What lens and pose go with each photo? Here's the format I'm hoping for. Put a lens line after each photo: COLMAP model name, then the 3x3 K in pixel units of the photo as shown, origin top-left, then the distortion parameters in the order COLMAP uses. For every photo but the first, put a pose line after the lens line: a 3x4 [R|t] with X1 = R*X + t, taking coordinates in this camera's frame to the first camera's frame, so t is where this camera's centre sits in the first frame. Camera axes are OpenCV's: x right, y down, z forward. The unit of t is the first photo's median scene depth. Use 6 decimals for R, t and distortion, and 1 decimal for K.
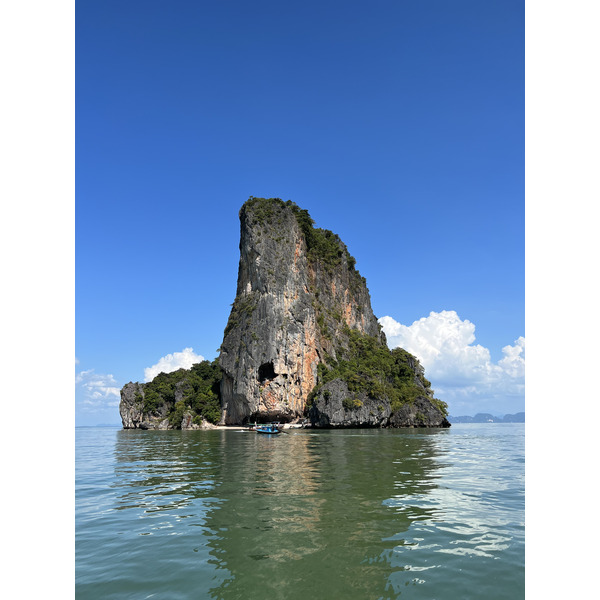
lens RADIAL K [[441.5, 0, 303.7], [0, 441.5, 299.0], [0, 0, 1]] dist [0.055237, -0.069091]
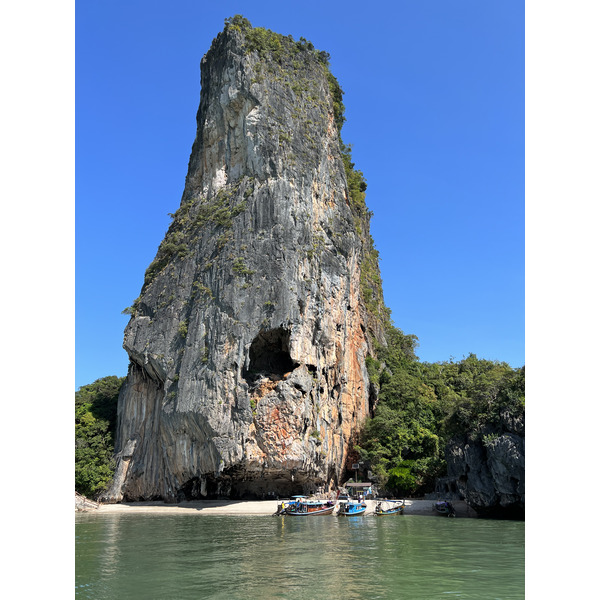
lens RADIAL K [[441.5, 0, 294.6], [0, 441.5, 300.5], [0, 0, 1]] dist [0.055237, -0.069091]
pose [[0.960142, 0.121169, 0.251884, -0.154290], [-0.083684, 0.984432, -0.154568, 0.164011], [-0.266691, 0.127328, 0.955334, 0.582026]]
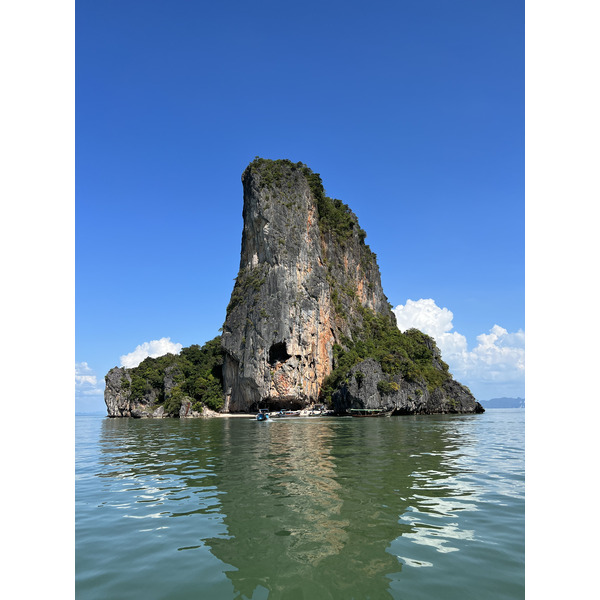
lens RADIAL K [[441.5, 0, 301.6], [0, 441.5, 302.7], [0, 0, 1]] dist [0.055237, -0.069091]
pose [[0.998950, 0.003777, 0.045654, -0.072784], [-0.005359, 0.999387, 0.034589, 0.030615], [-0.045496, -0.034797, 0.998358, 0.106106]]
